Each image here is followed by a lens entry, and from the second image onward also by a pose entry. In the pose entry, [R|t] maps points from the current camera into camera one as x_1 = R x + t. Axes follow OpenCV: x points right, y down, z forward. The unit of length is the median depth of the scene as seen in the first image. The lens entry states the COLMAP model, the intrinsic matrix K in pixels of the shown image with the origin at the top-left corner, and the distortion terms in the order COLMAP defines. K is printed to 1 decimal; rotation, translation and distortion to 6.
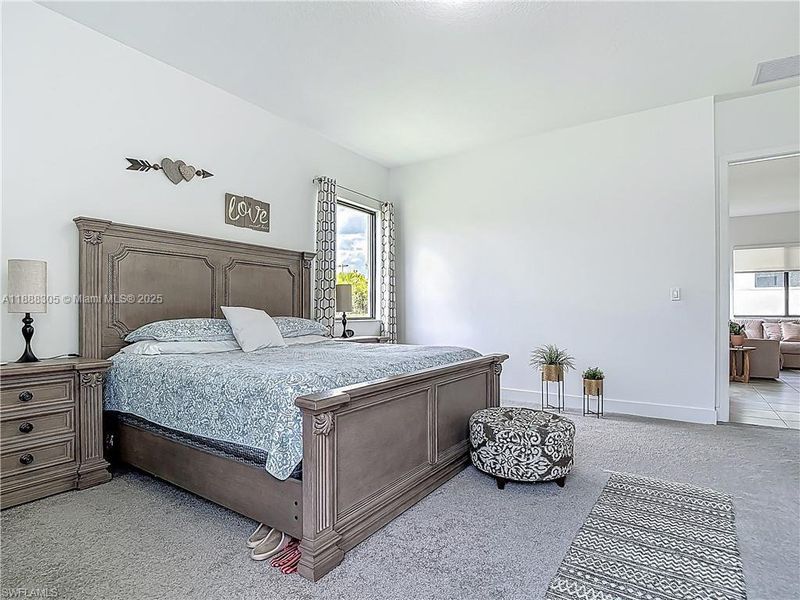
lens RADIAL K [[422.1, 0, 402.8], [0, 422.1, 309.9], [0, 0, 1]] dist [-0.012222, -0.000834]
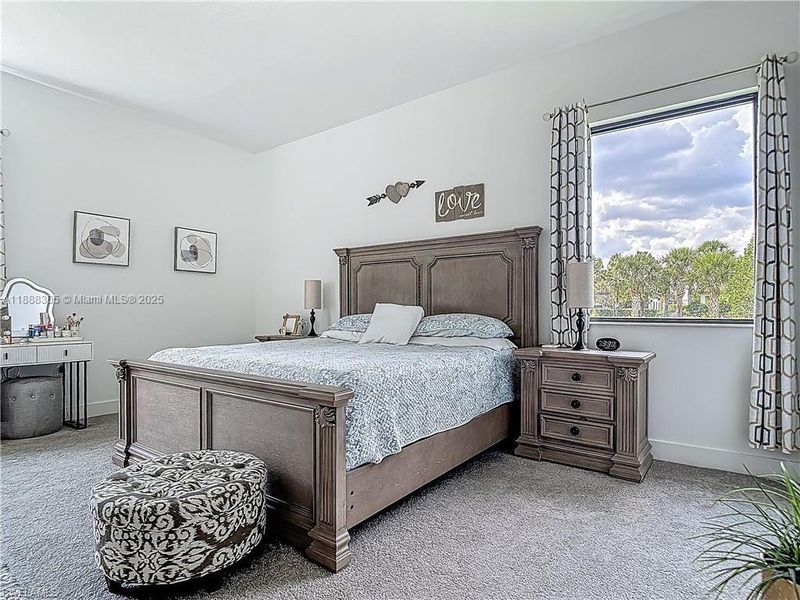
lens RADIAL K [[422.1, 0, 402.8], [0, 422.1, 309.9], [0, 0, 1]] dist [-0.012222, -0.000834]
pose [[-0.029637, 0.007024, -0.999536, 0.598078], [0.007386, 0.999950, 0.006807, 0.001386], [0.999533, -0.007181, -0.029687, 0.922598]]
